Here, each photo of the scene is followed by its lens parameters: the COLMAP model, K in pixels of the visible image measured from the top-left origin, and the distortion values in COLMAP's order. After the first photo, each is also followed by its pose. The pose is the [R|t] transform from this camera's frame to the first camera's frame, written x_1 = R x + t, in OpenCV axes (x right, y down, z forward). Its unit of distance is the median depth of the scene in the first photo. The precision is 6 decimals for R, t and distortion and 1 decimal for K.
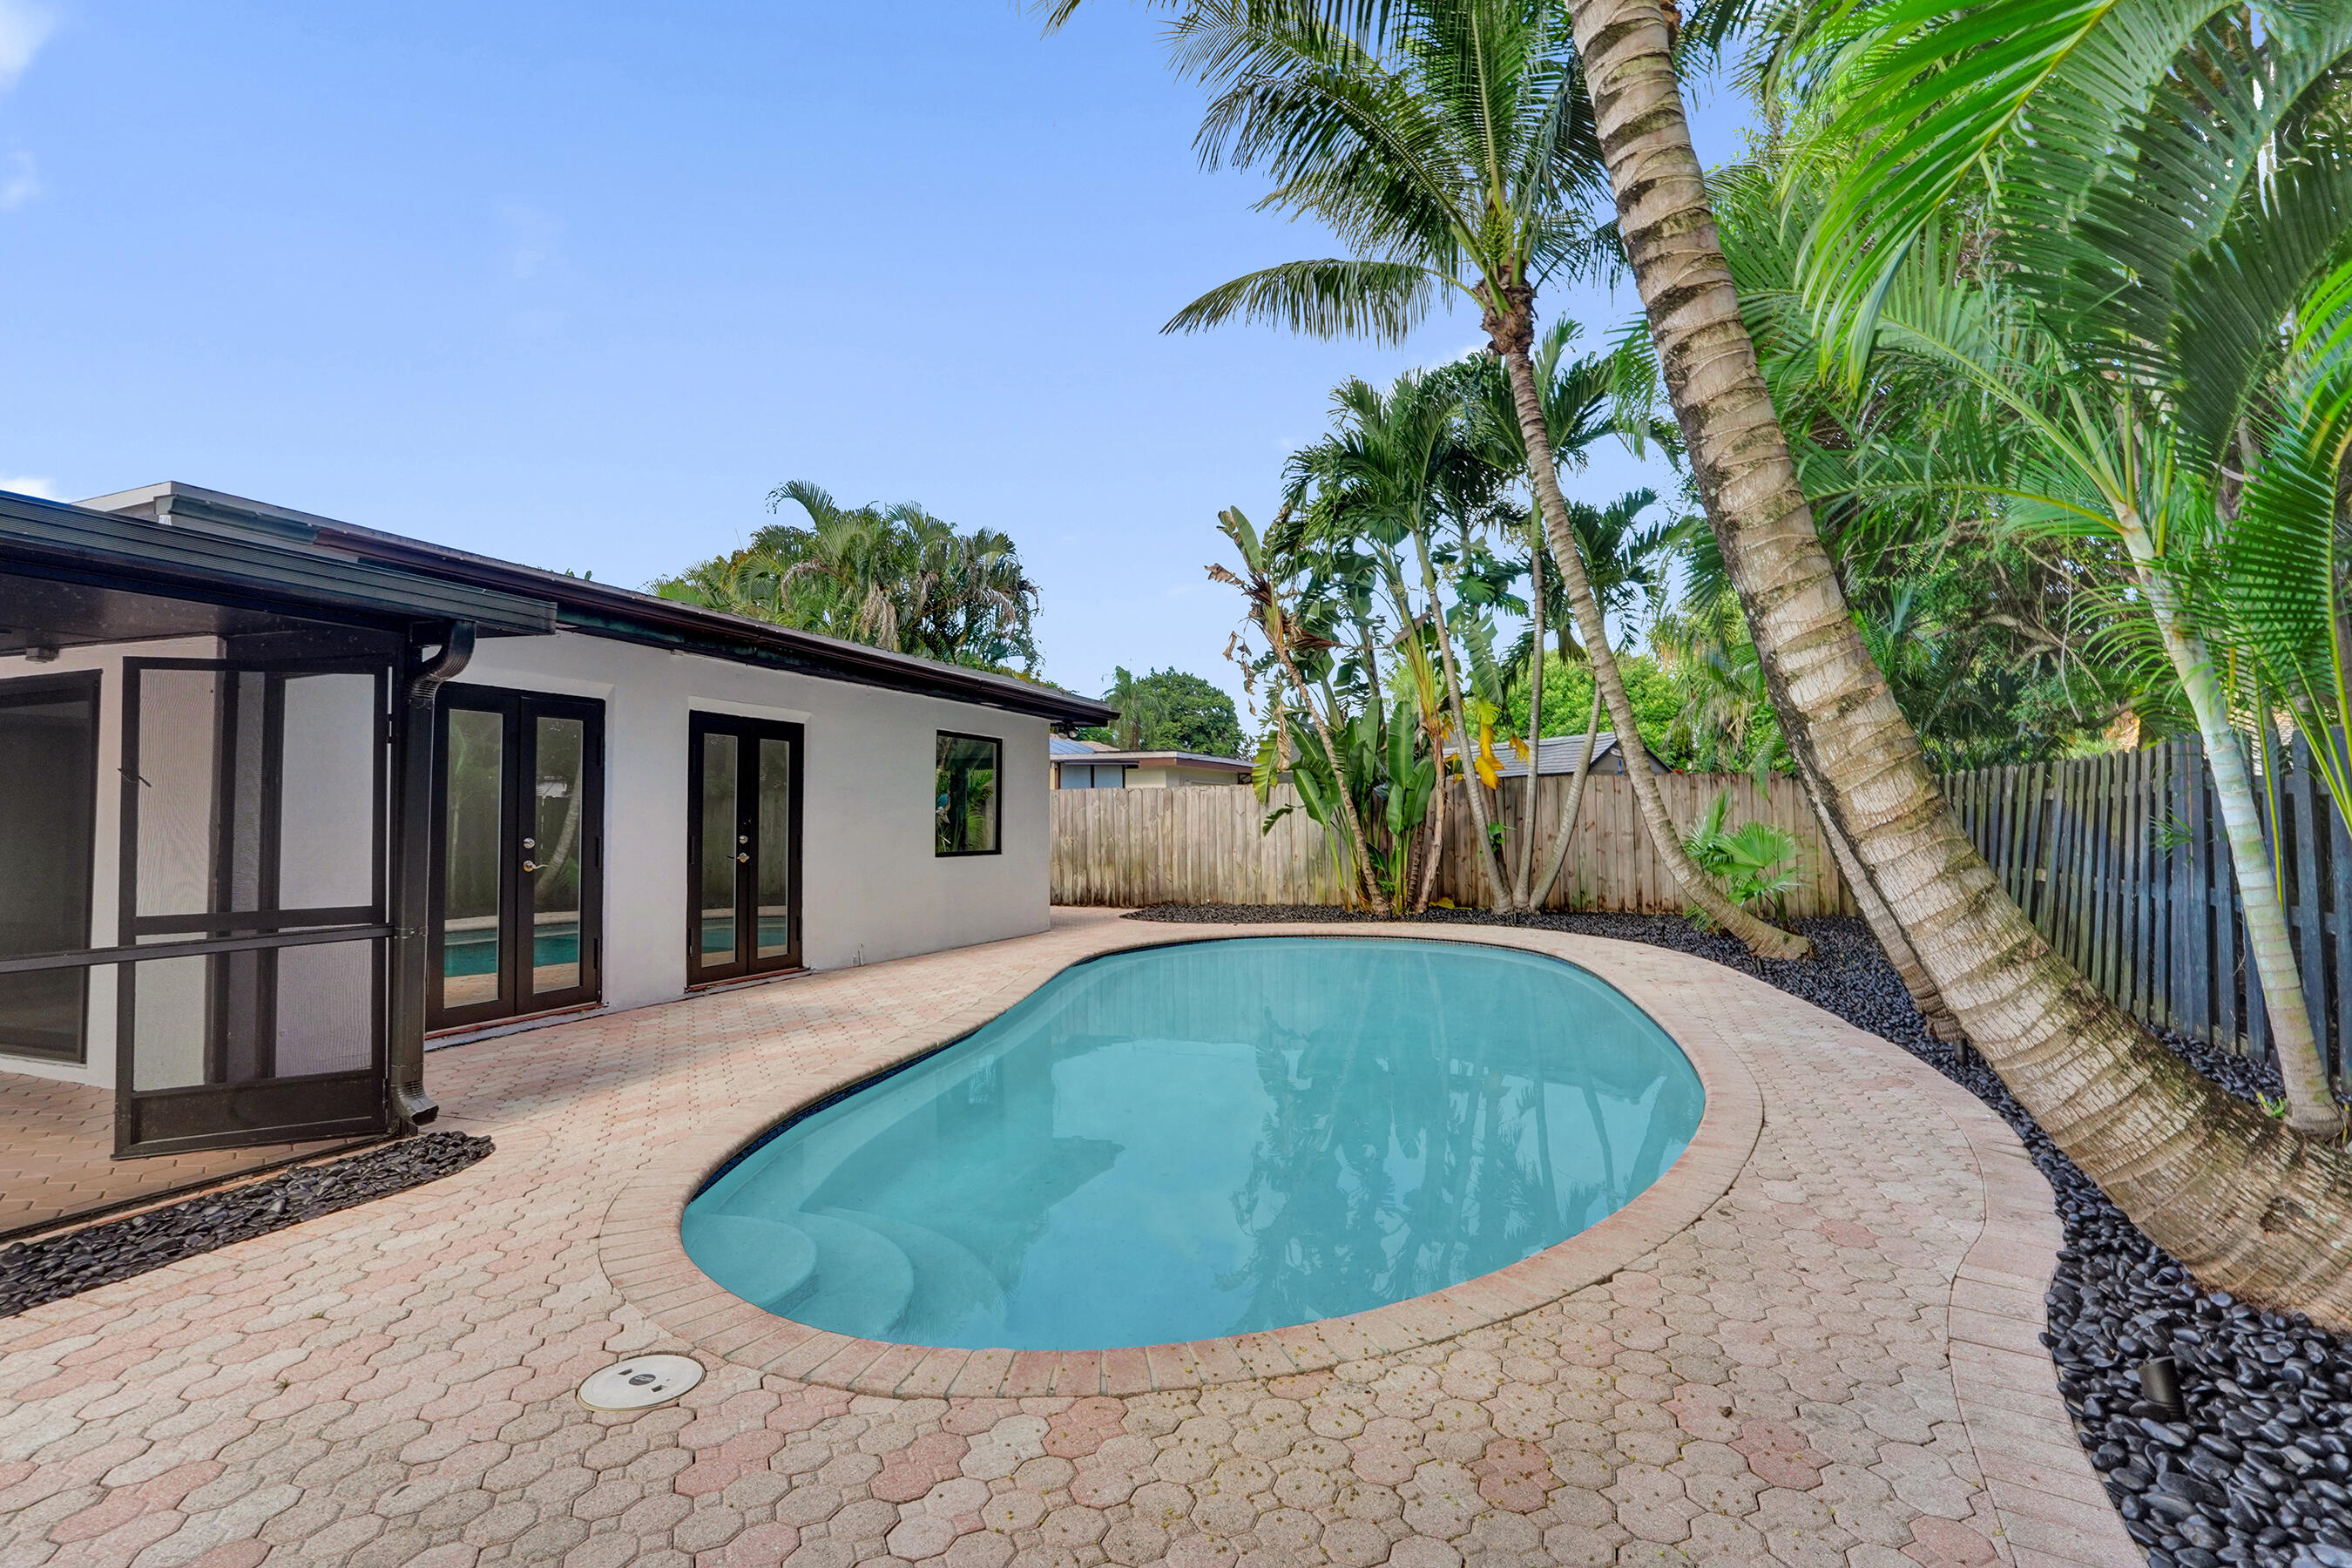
lens RADIAL K [[1103.1, 0, 1181.7], [0, 1103.1, 772.5], [0, 0, 1]] dist [-0.050161, 0.023472]
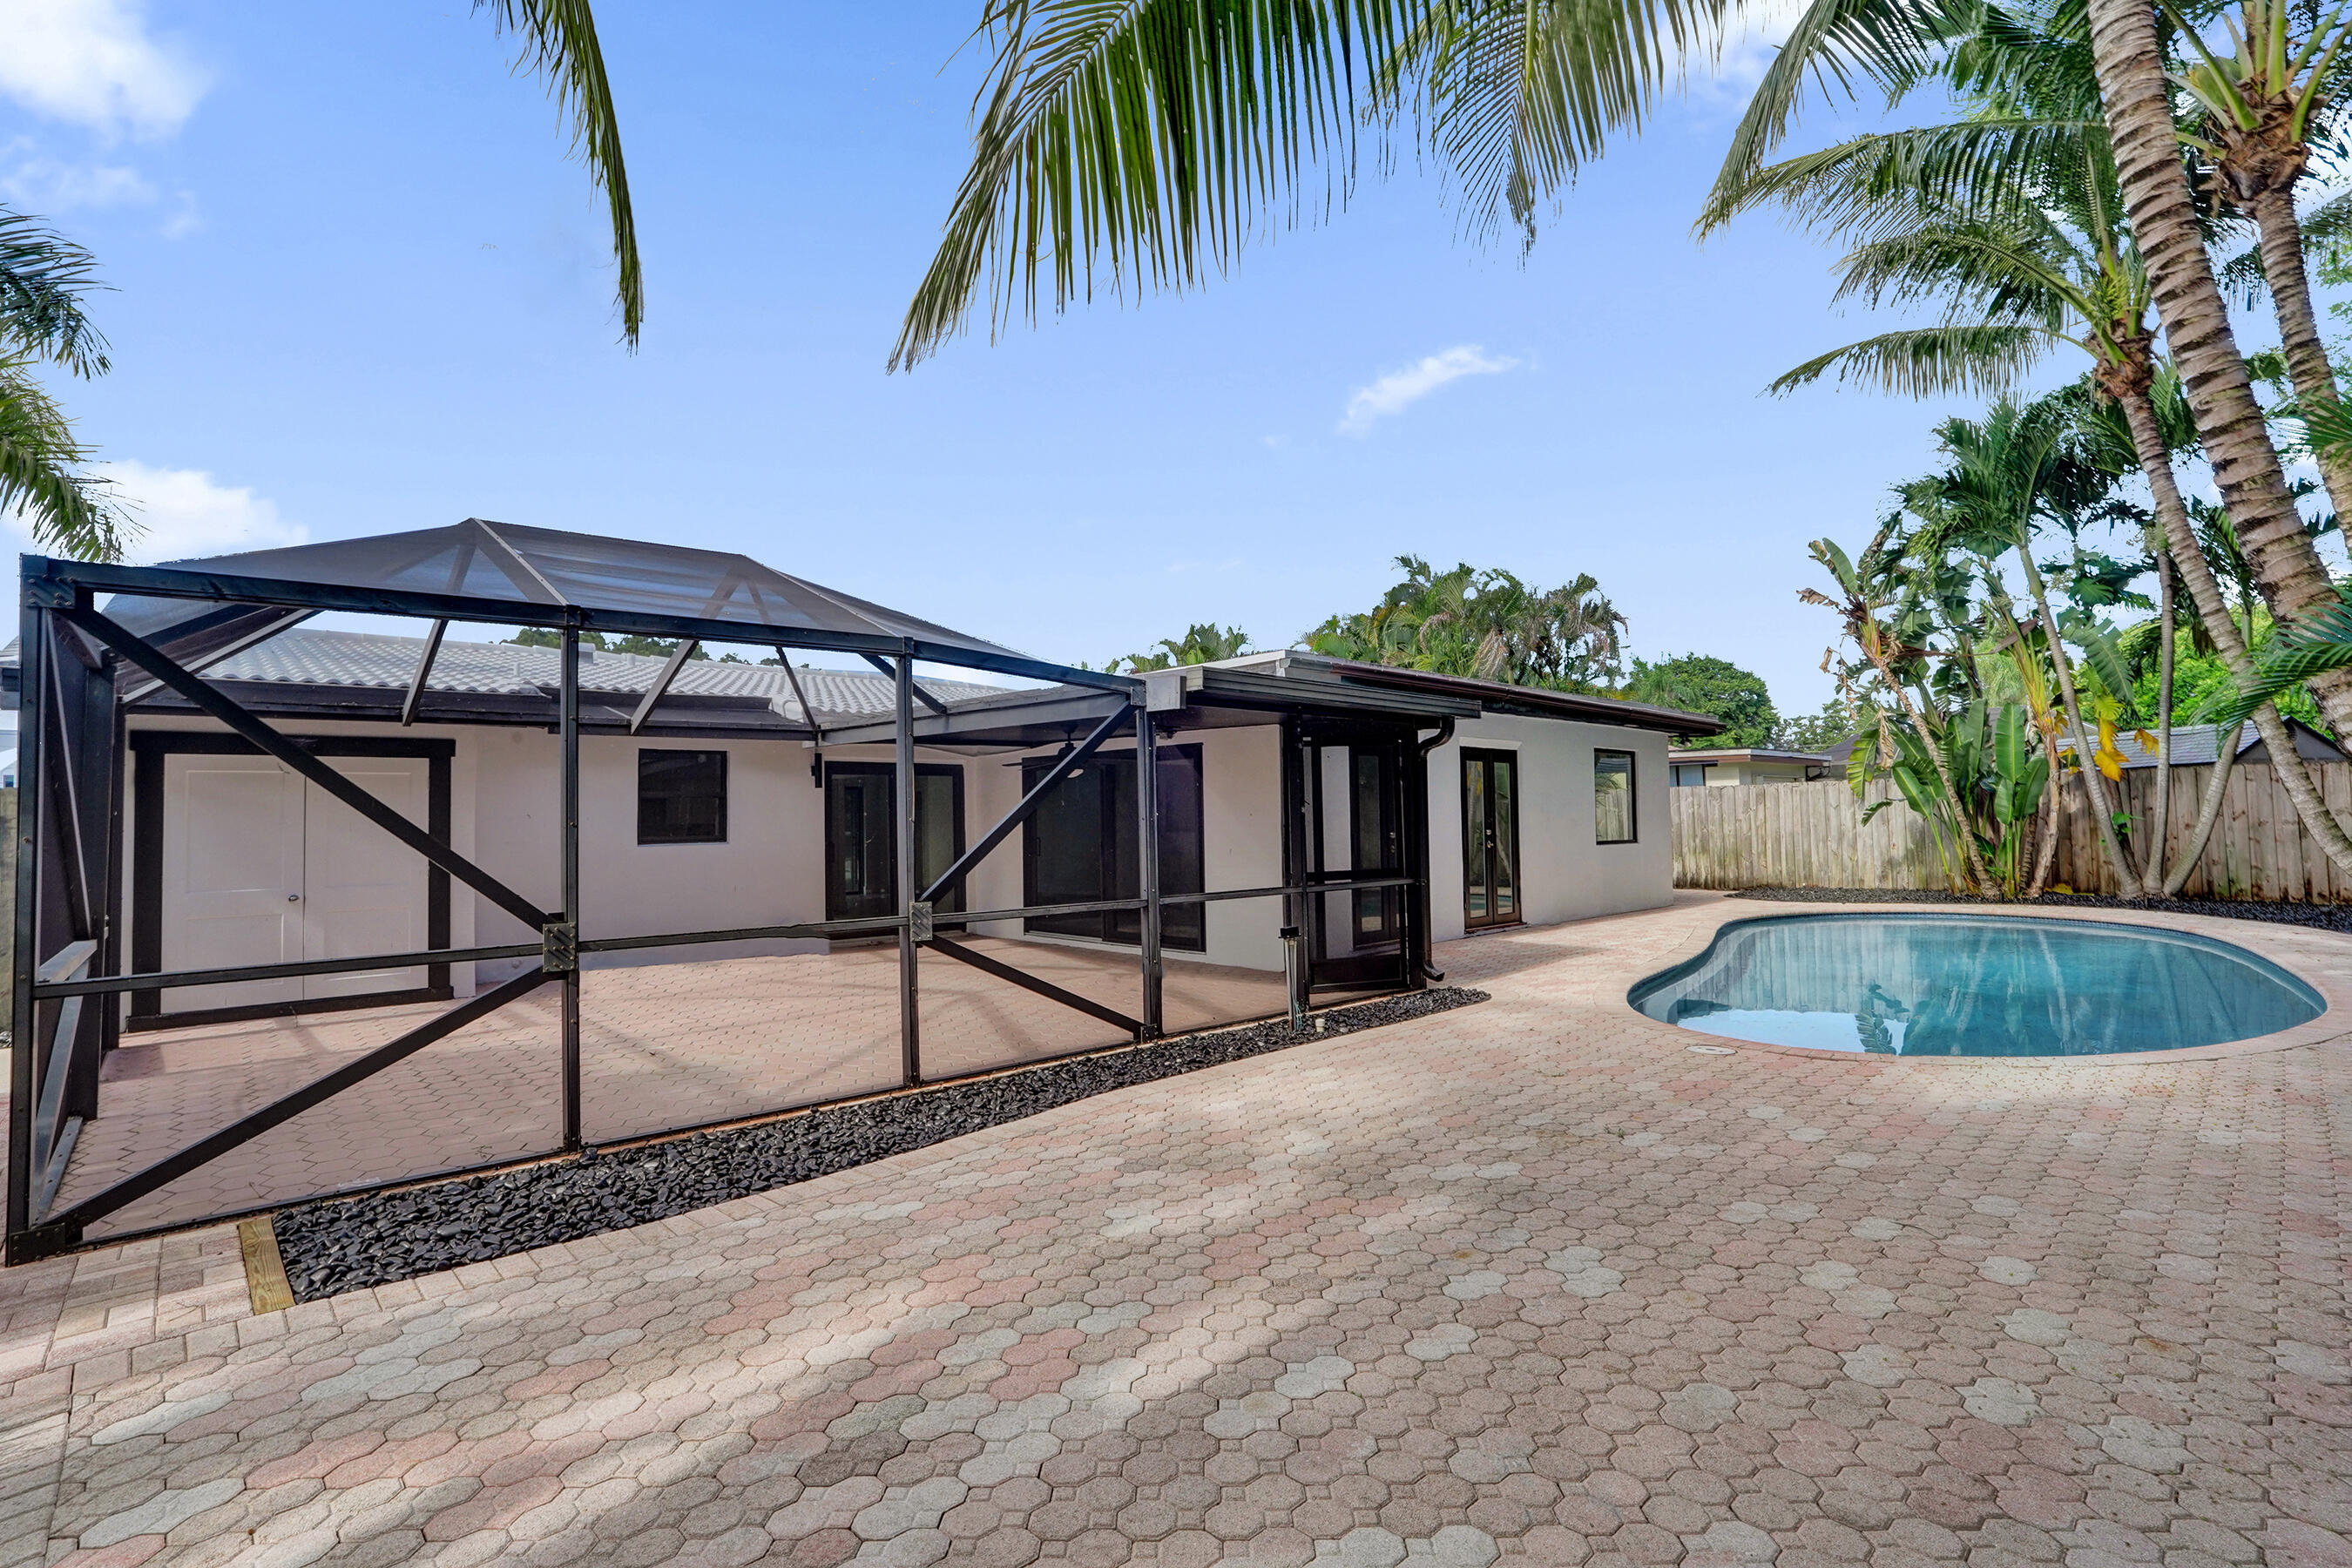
lens RADIAL K [[1103.1, 0, 1181.7], [0, 1103.1, 772.5], [0, 0, 1]] dist [-0.050161, 0.023472]
pose [[0.907021, -0.026655, -0.420240, -0.104099], [0.029489, 0.999565, 0.000247, -0.021179], [0.420051, -0.012617, 0.907413, -0.340858]]
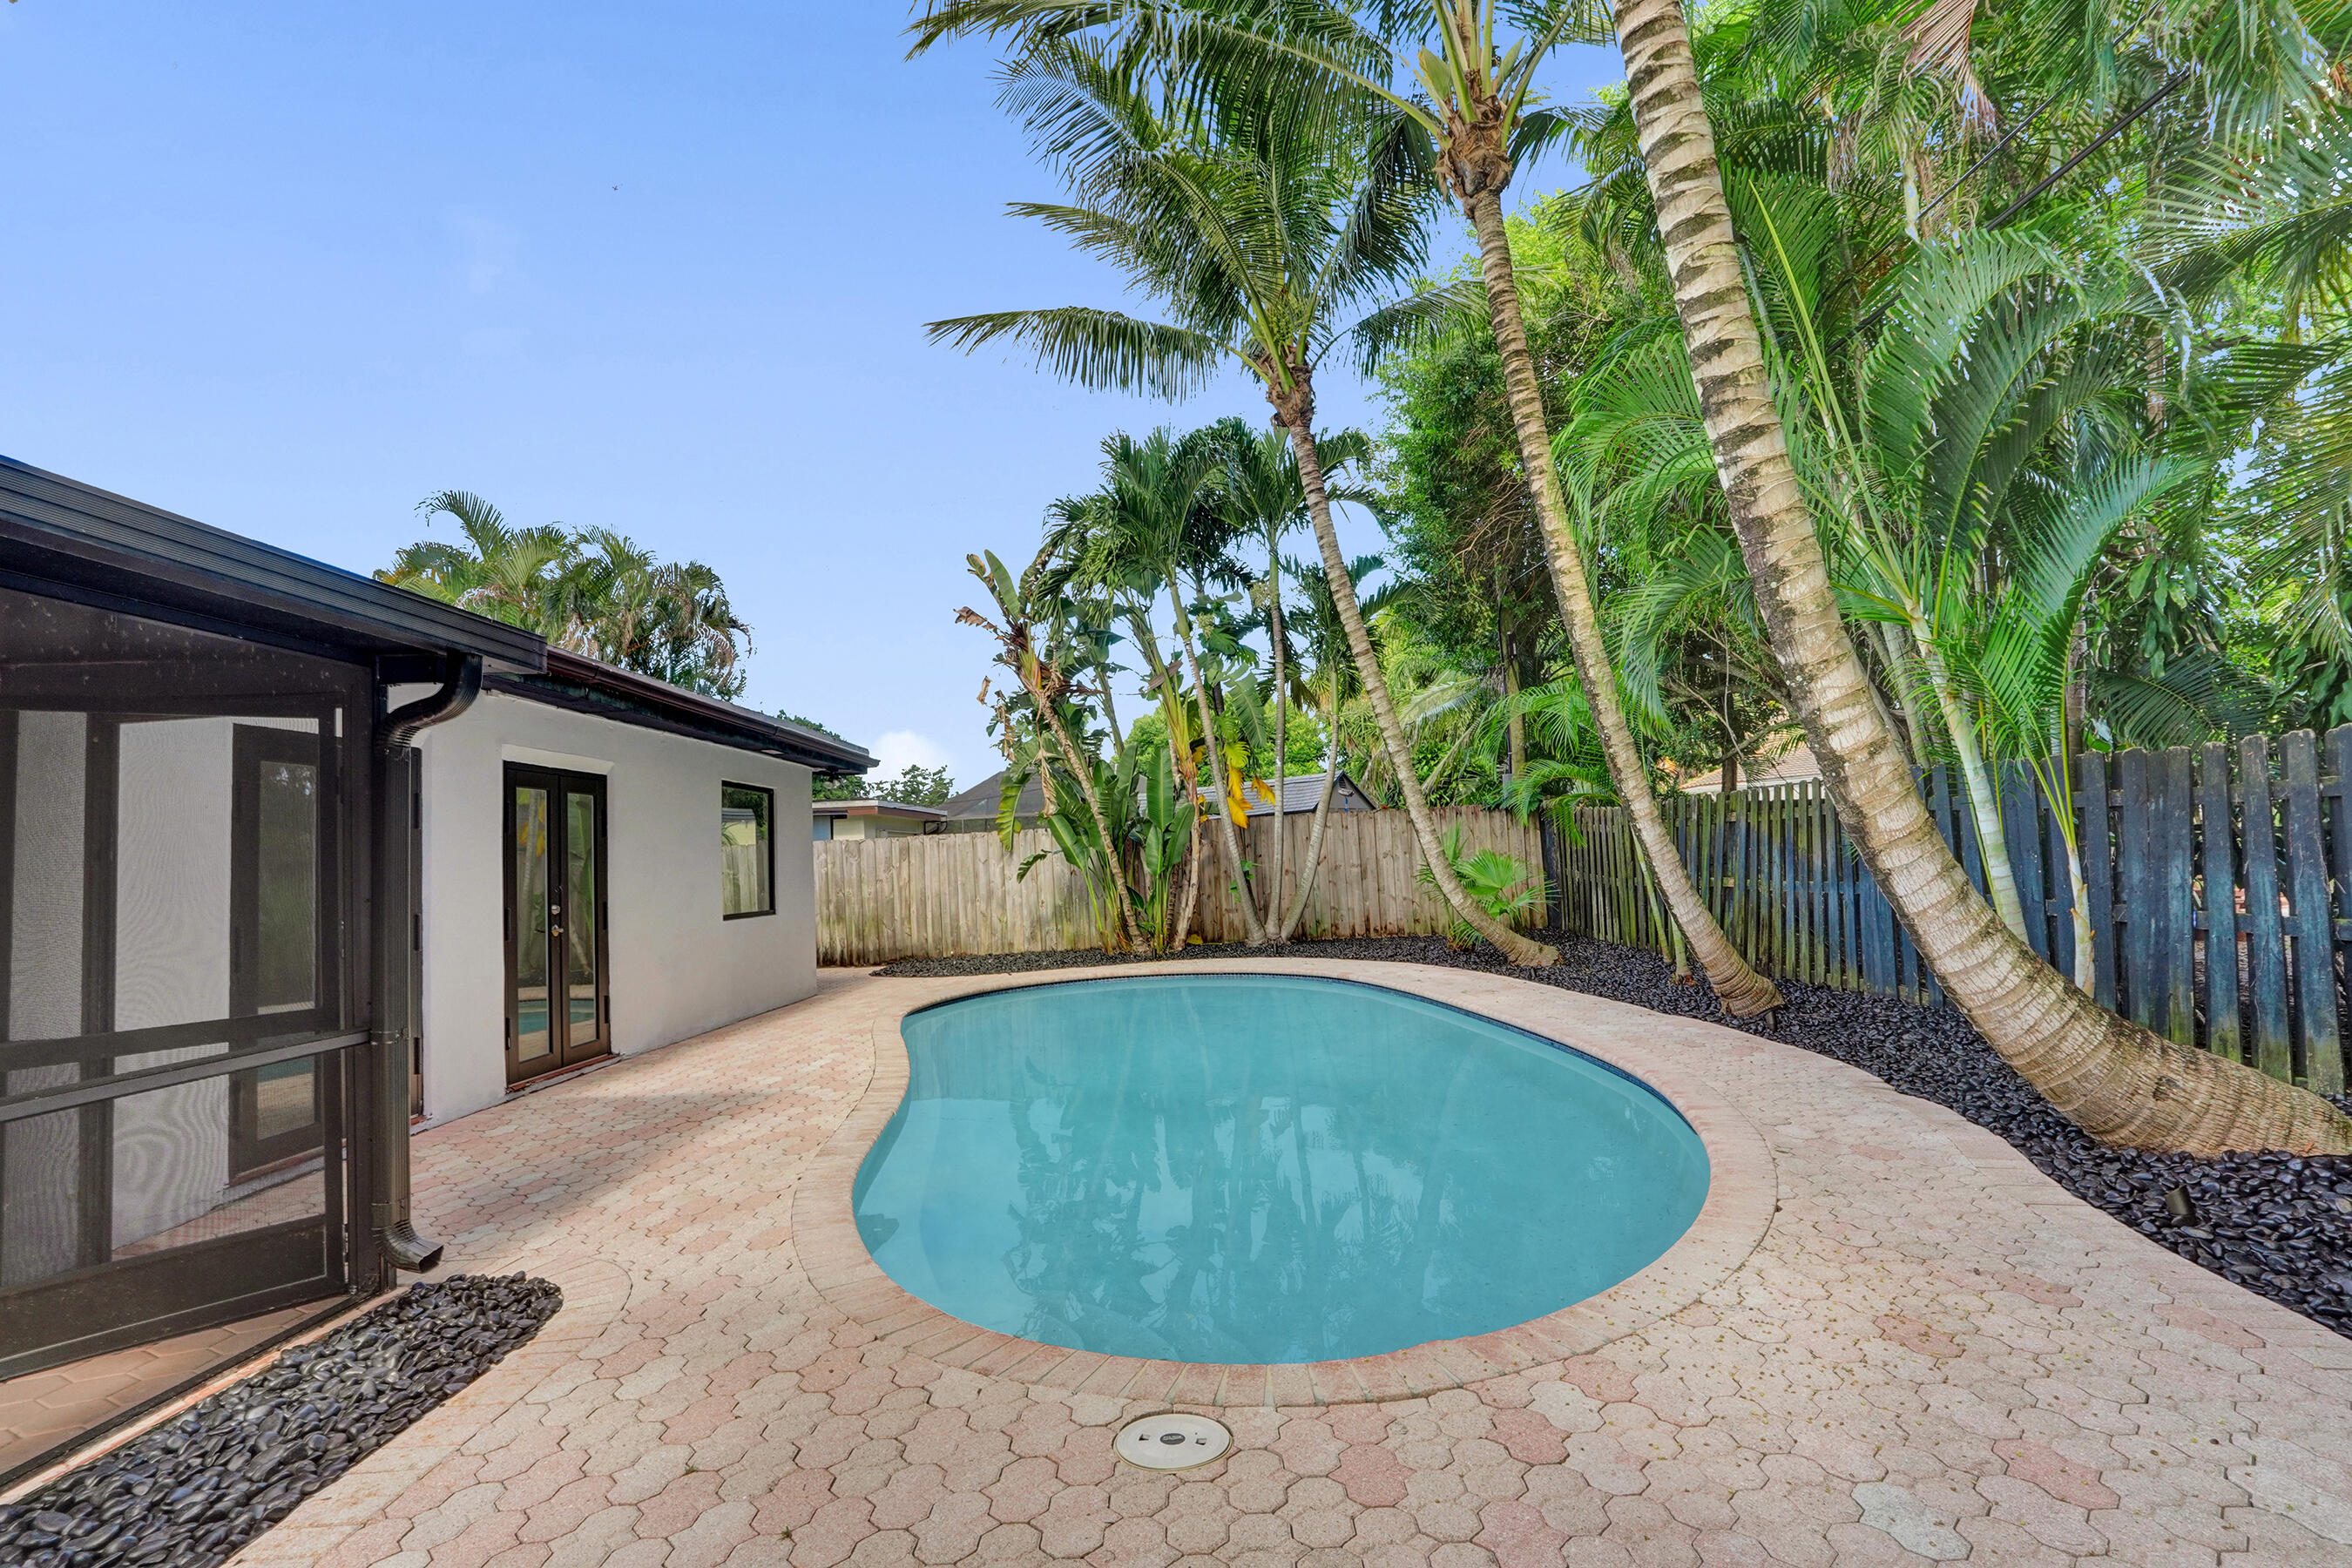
lens RADIAL K [[1125.6, 0, 1173.2], [0, 1125.6, 778.8], [0, 0, 1]] dist [-0.053977, 0.024908]
pose [[0.939277, -0.014549, 0.342851, -0.163011], [0.026398, 0.999204, -0.029918, -0.002079], [-0.342143, 0.037152, 0.938913, 0.005222]]
